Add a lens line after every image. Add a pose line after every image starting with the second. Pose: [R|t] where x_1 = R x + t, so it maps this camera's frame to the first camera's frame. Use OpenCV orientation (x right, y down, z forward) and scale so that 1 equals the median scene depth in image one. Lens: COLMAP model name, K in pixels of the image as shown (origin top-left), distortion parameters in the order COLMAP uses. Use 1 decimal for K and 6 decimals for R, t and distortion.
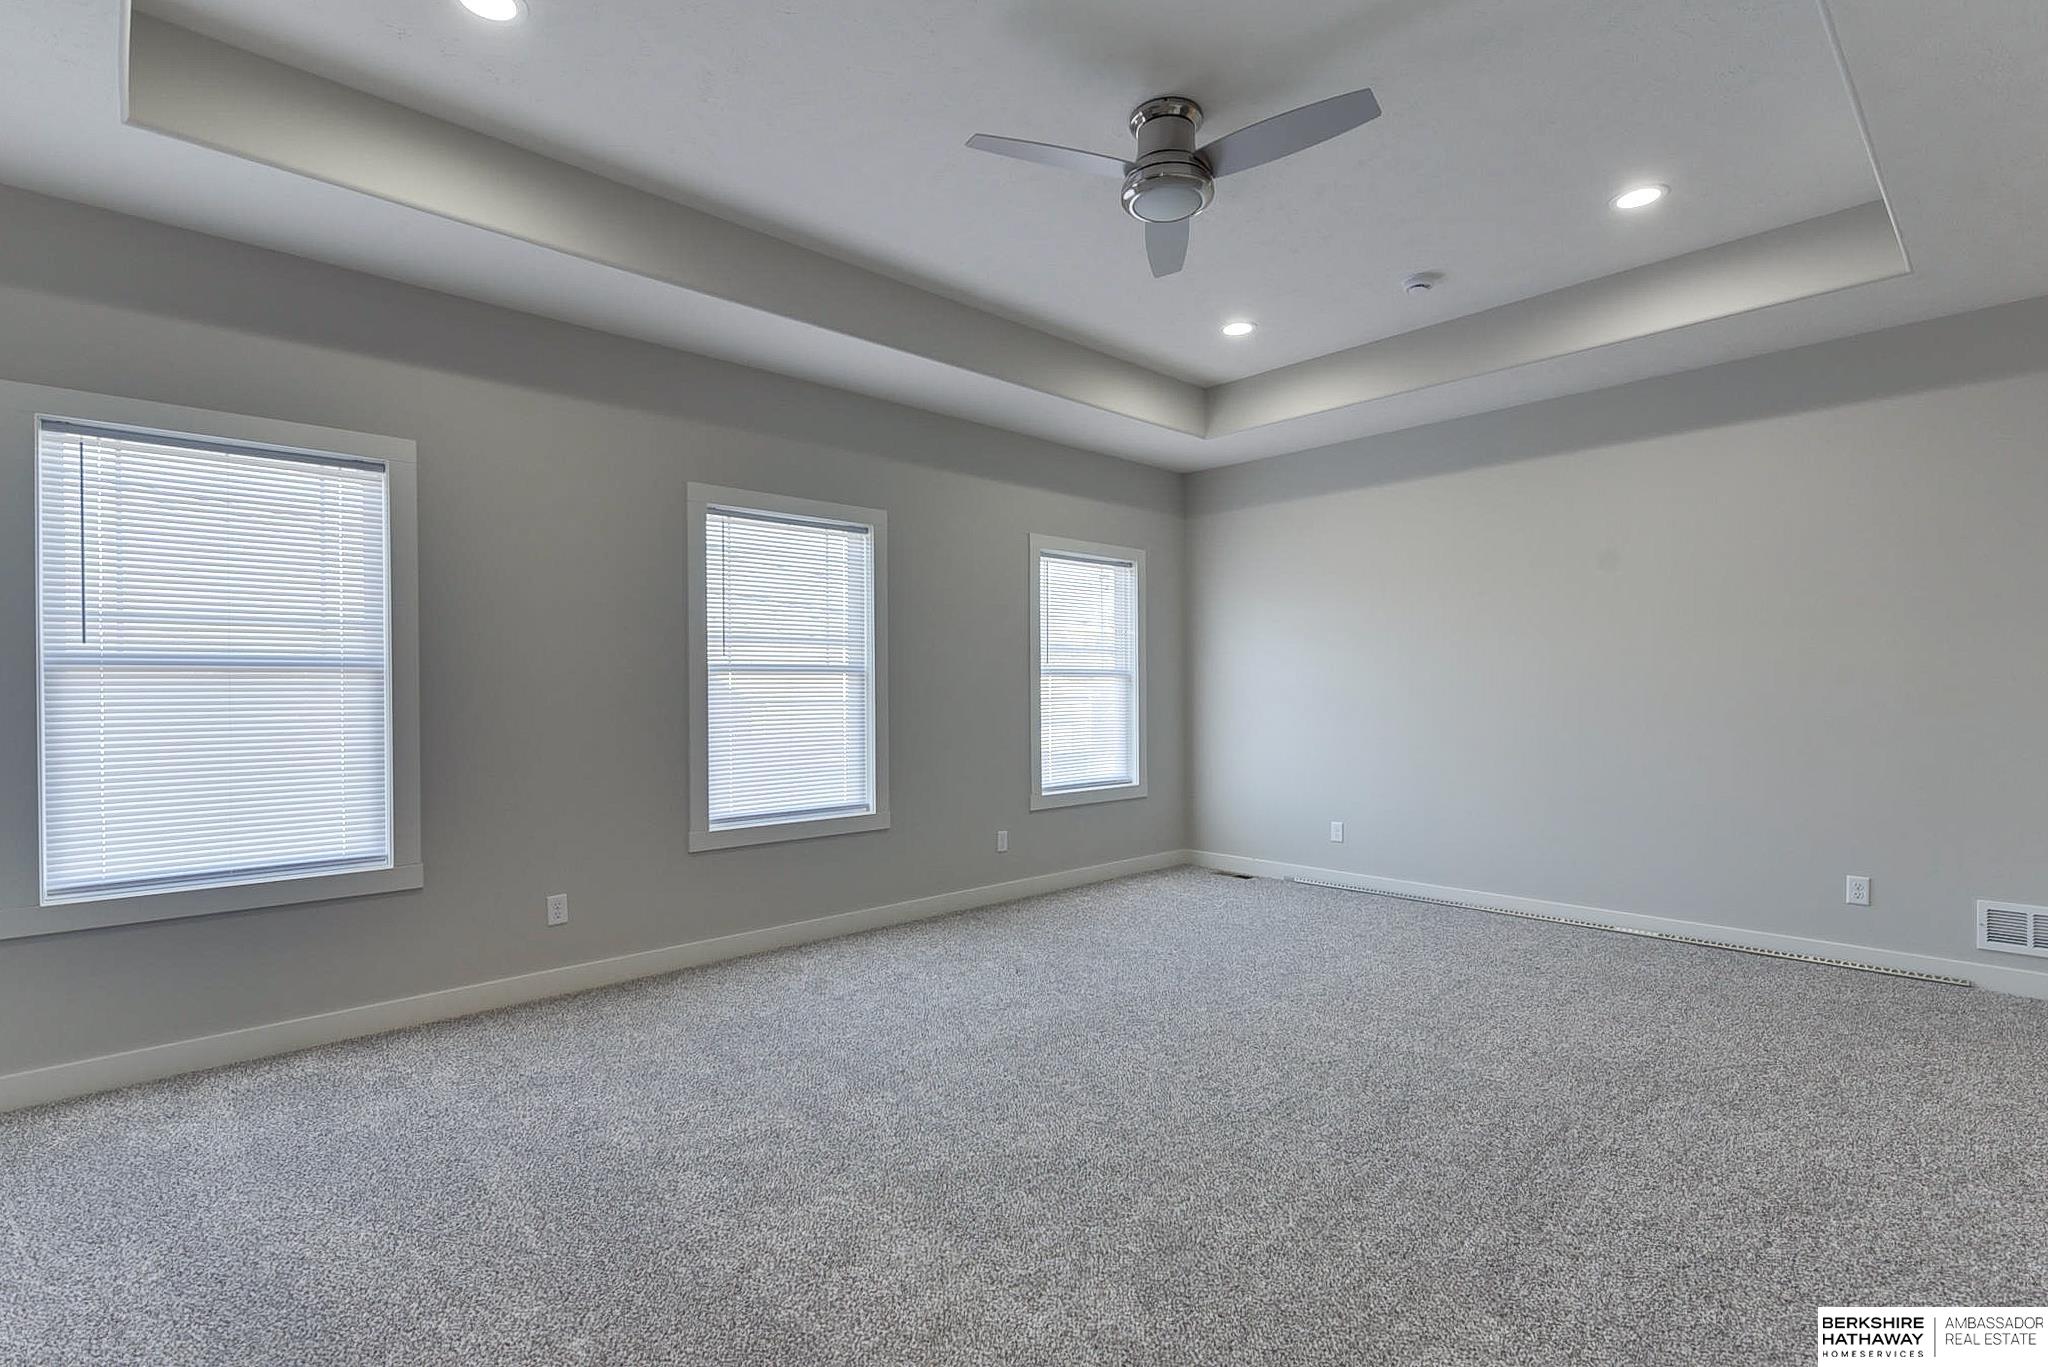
lens RADIAL K [[932.8, 0, 1017.3], [0, 932.8, 680.8], [0, 0, 1]] dist [-0.003833, -0.000327]
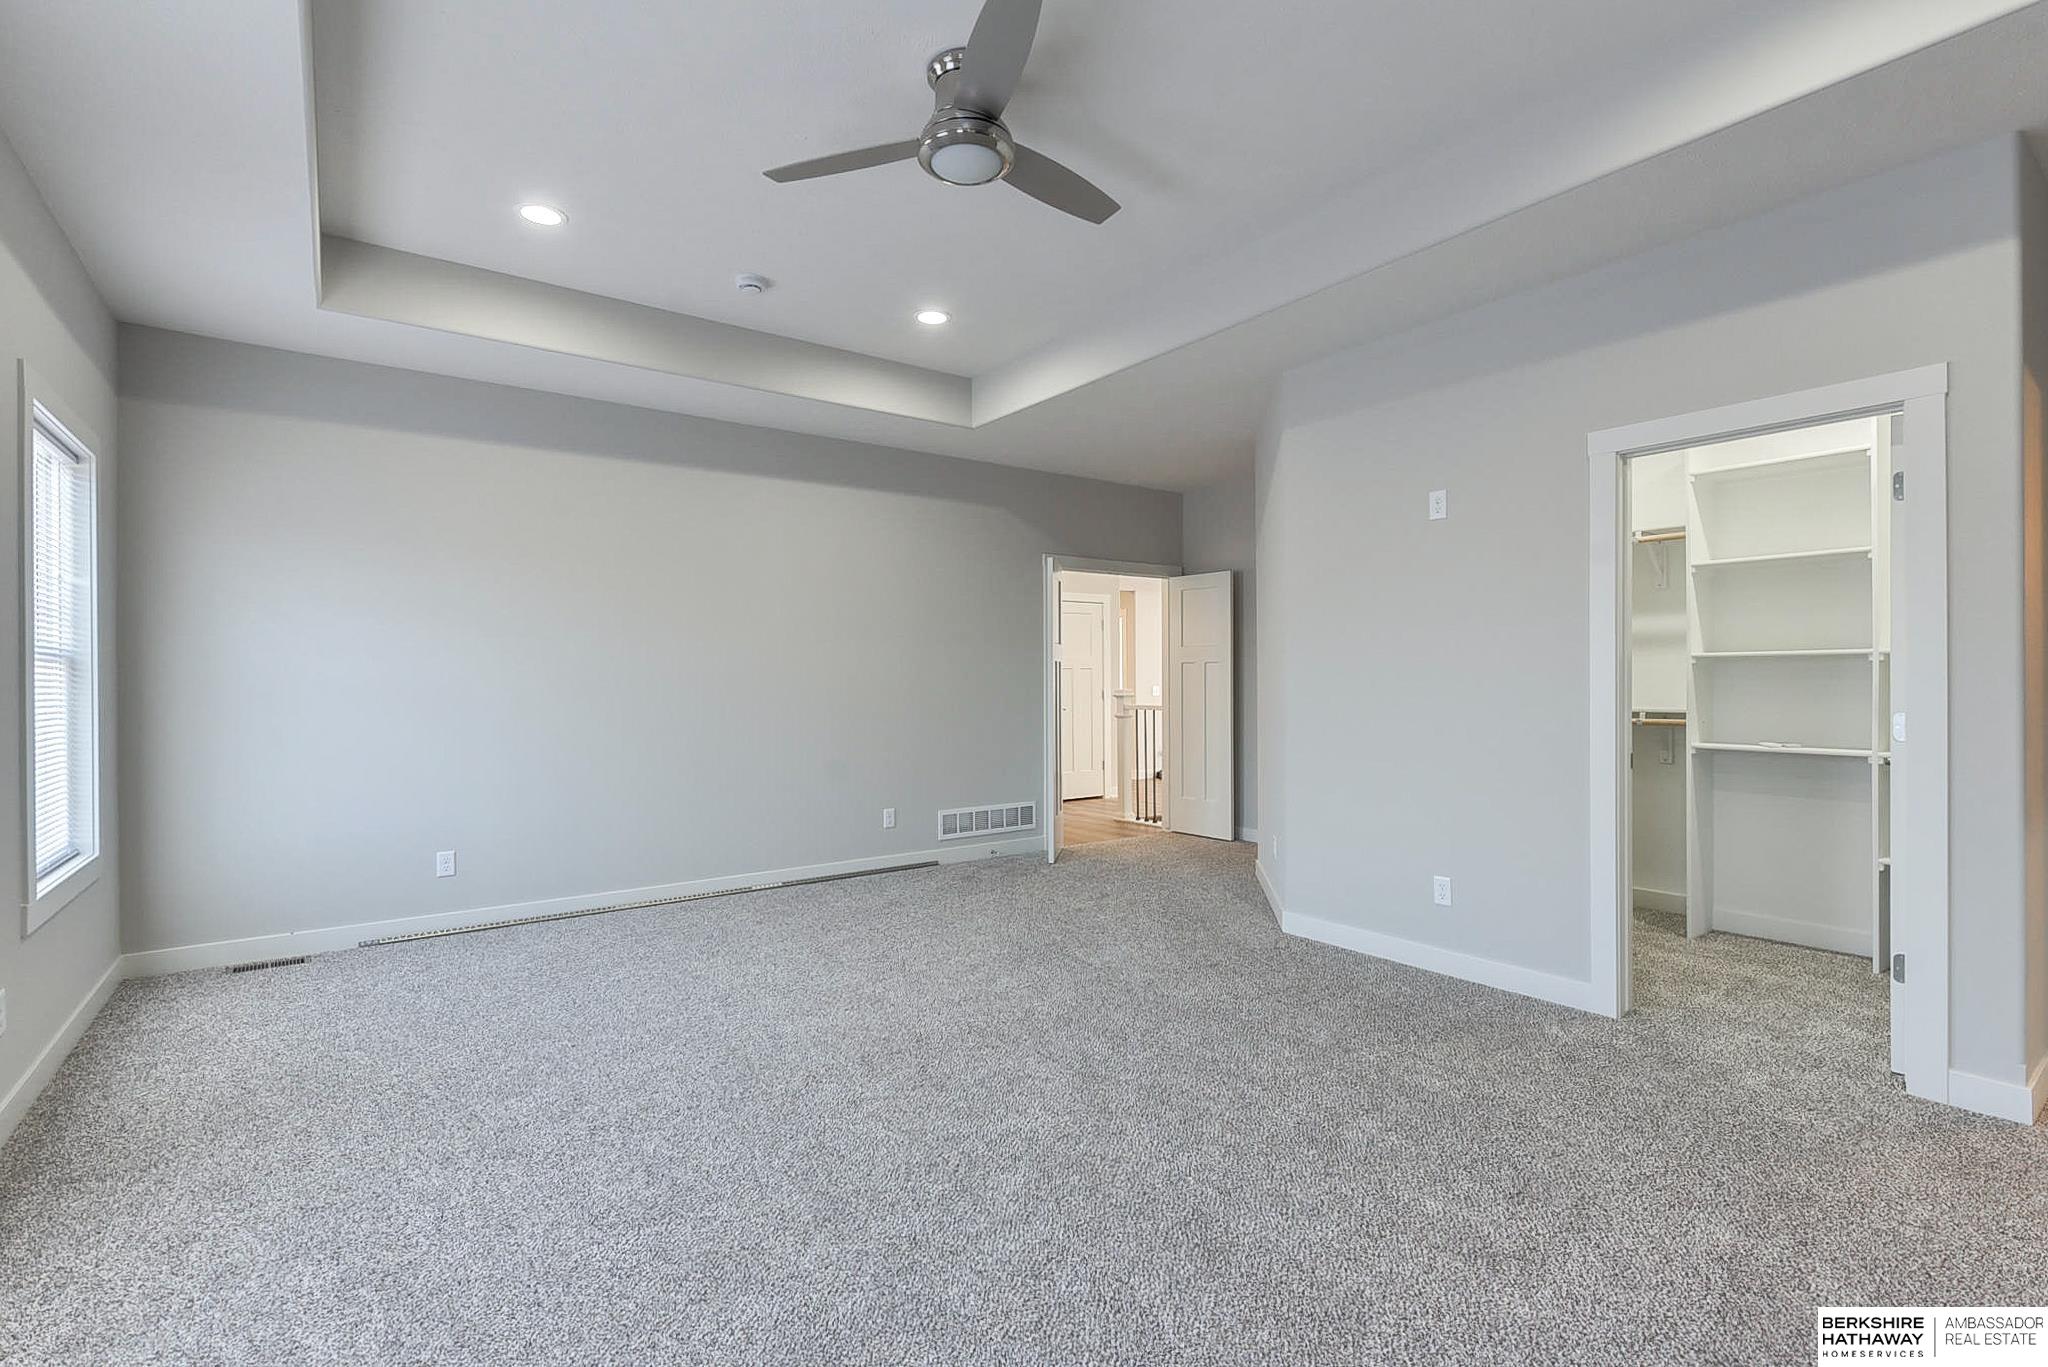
lens RADIAL K [[932.8, 0, 1017.3], [0, 932.8, 680.8], [0, 0, 1]] dist [-0.003833, -0.000327]
pose [[0.132388, 0.001006, 0.991197, -0.299722], [-0.007977, 0.999968, 0.000050, 0.001333], [-0.991166, -0.007913, 0.132392, 0.324543]]
